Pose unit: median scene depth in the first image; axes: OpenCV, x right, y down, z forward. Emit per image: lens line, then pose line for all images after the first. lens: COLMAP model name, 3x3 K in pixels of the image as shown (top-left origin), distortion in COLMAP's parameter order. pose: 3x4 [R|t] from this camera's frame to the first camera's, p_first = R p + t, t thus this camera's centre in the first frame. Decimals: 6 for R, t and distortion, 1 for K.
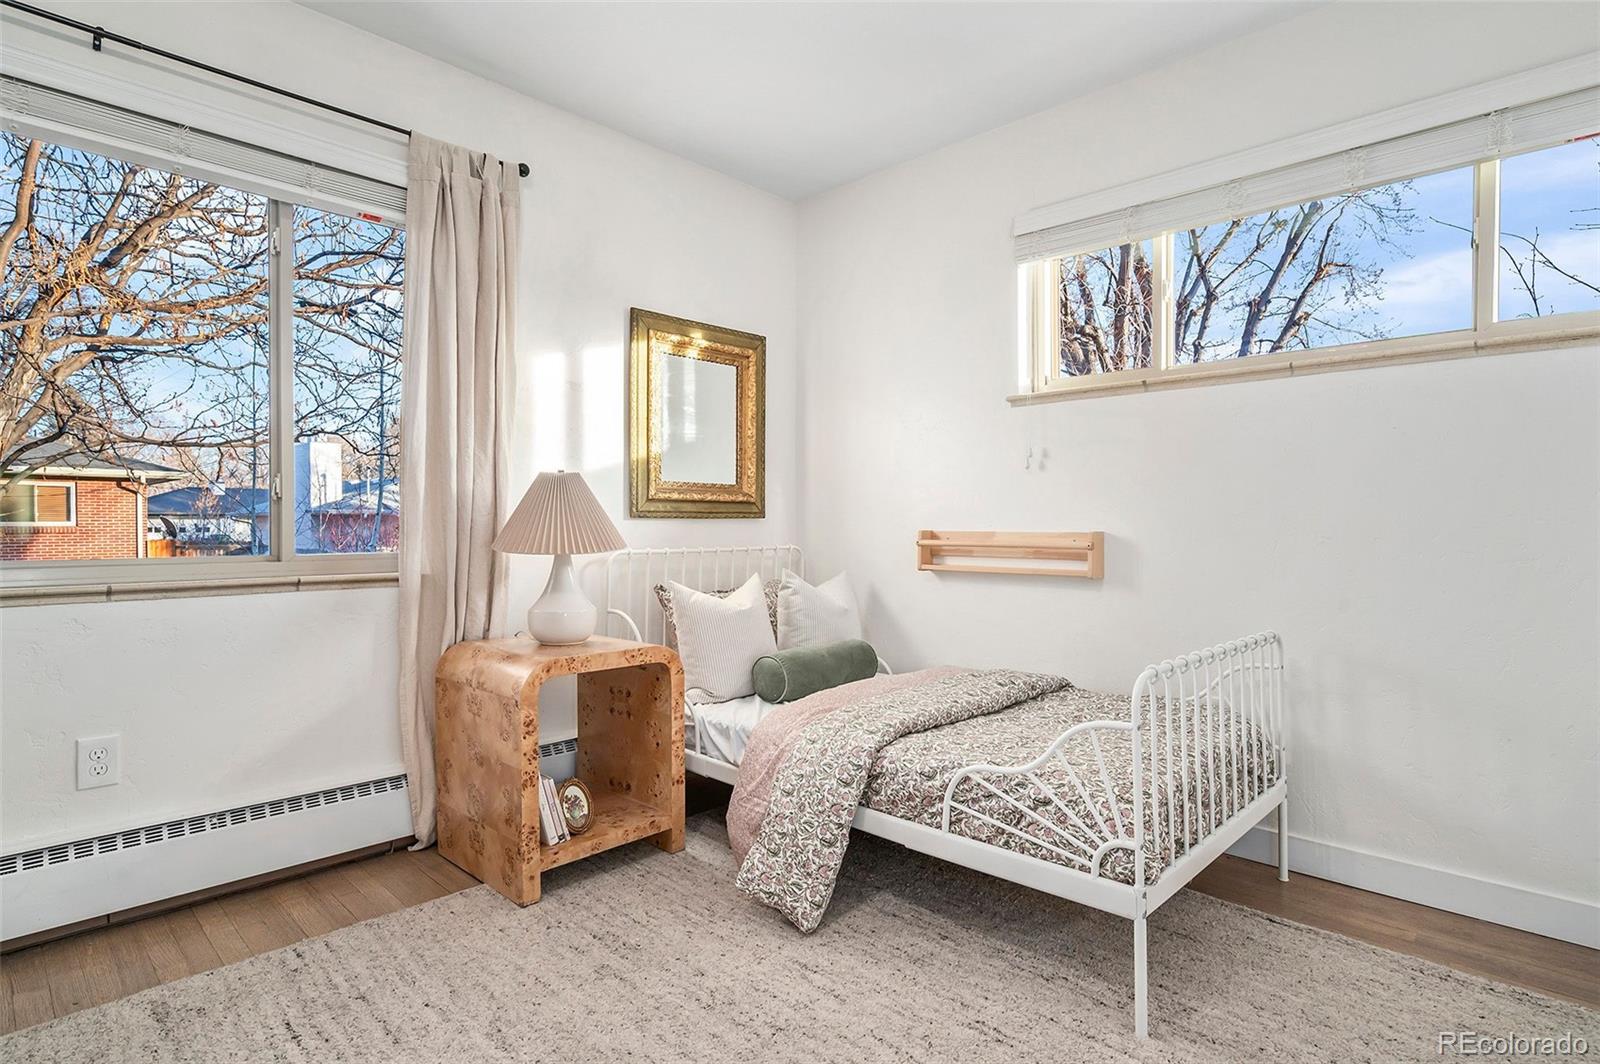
lens RADIAL K [[844.2, 0, 800.0], [0, 844.2, 532.0], [0, 0, 1]] dist [0.002779, 0.000531]
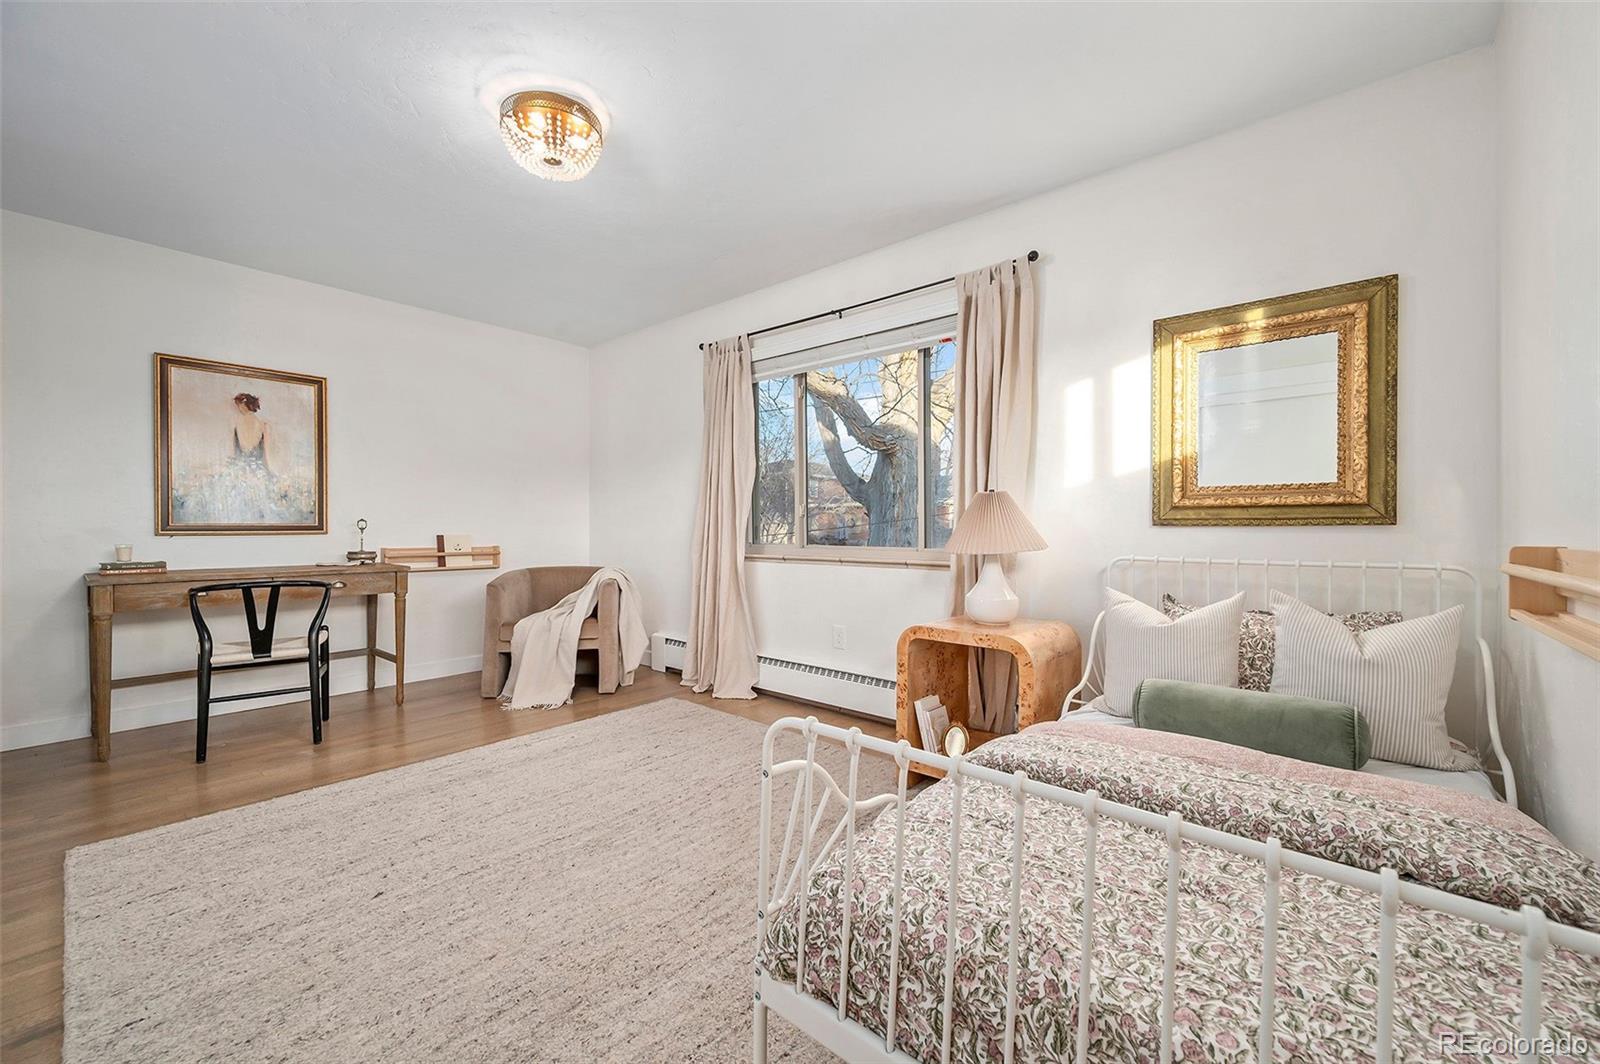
lens RADIAL K [[634.2, 0, 800.0], [0, 634.2, 532.0], [0, 0, 1]] dist [-0.001714, -0.000074]
pose [[0.048071, 0.008610, -0.998807, 0.512594], [-0.008282, 0.999932, 0.008221, -0.011252], [0.998810, 0.007876, 0.048139, 0.499515]]
